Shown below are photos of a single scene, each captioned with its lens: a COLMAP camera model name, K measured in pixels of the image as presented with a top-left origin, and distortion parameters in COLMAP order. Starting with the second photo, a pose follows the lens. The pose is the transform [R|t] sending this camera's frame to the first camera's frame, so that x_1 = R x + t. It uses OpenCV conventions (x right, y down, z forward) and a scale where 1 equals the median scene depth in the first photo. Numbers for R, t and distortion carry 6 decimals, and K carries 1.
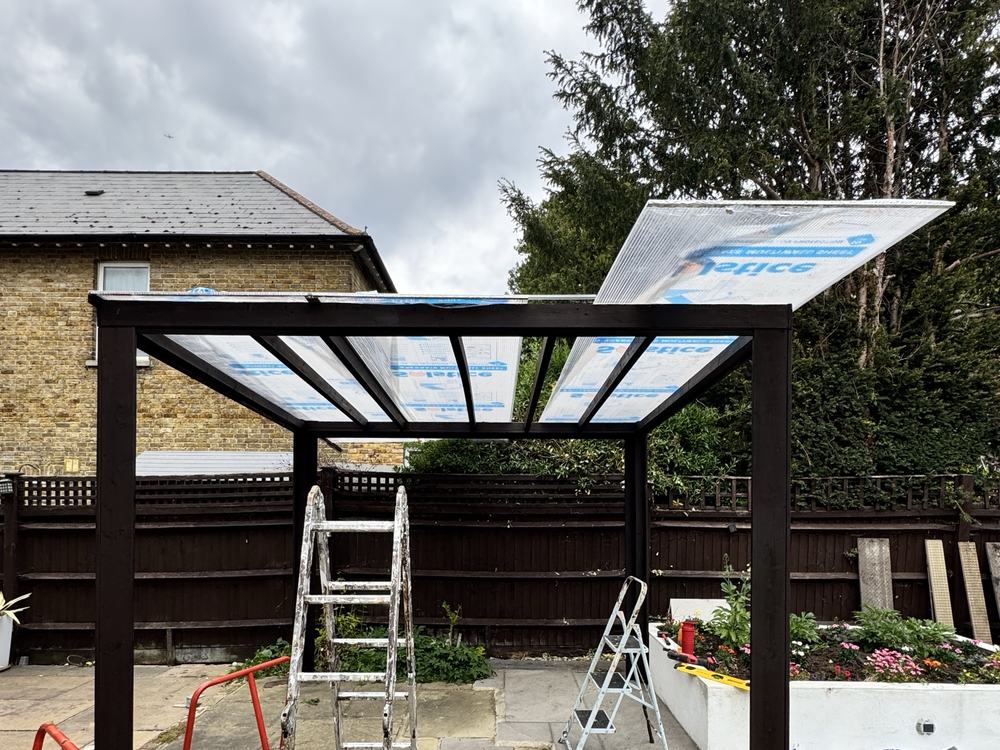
lens RADIAL K [[629.9, 0, 500.0], [0, 629.9, 375.0], [0, 0, 1]] dist [0.001392, -0.001191]
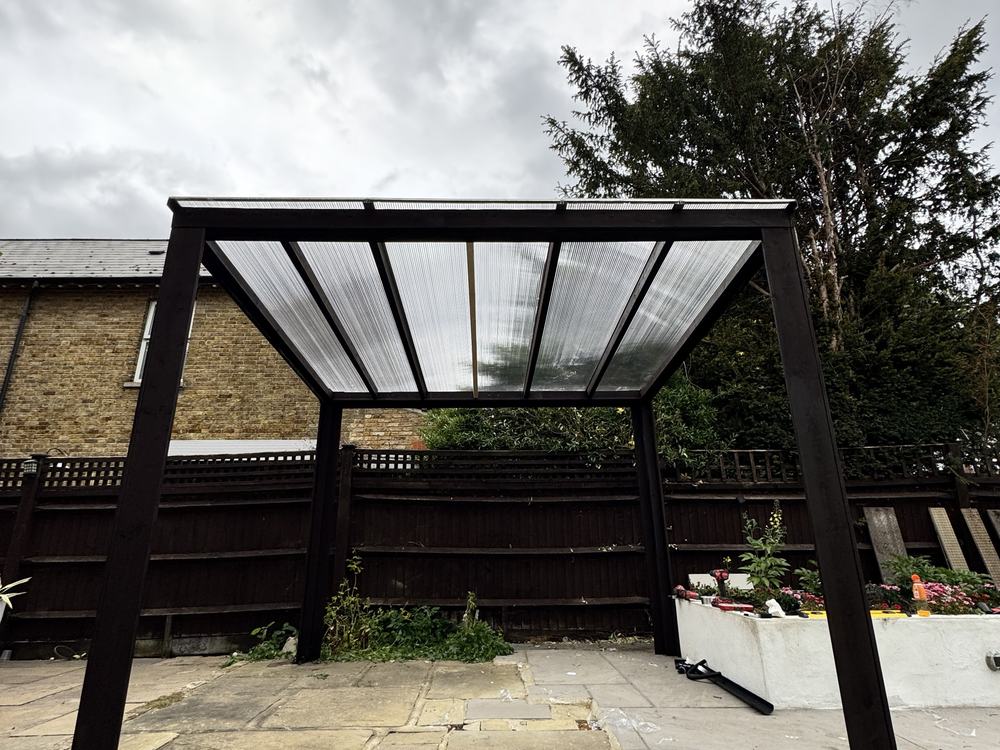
lens RADIAL K [[537.0, 0, 473.9], [0, 537.0, 375.0], [0, 0, 1]] dist [0.000740, -0.000963]
pose [[0.999759, 0.004989, 0.021364, -0.085911], [0.001393, 0.957391, -0.288790, 0.297392], [-0.021895, 0.288750, 0.957154, 0.109428]]
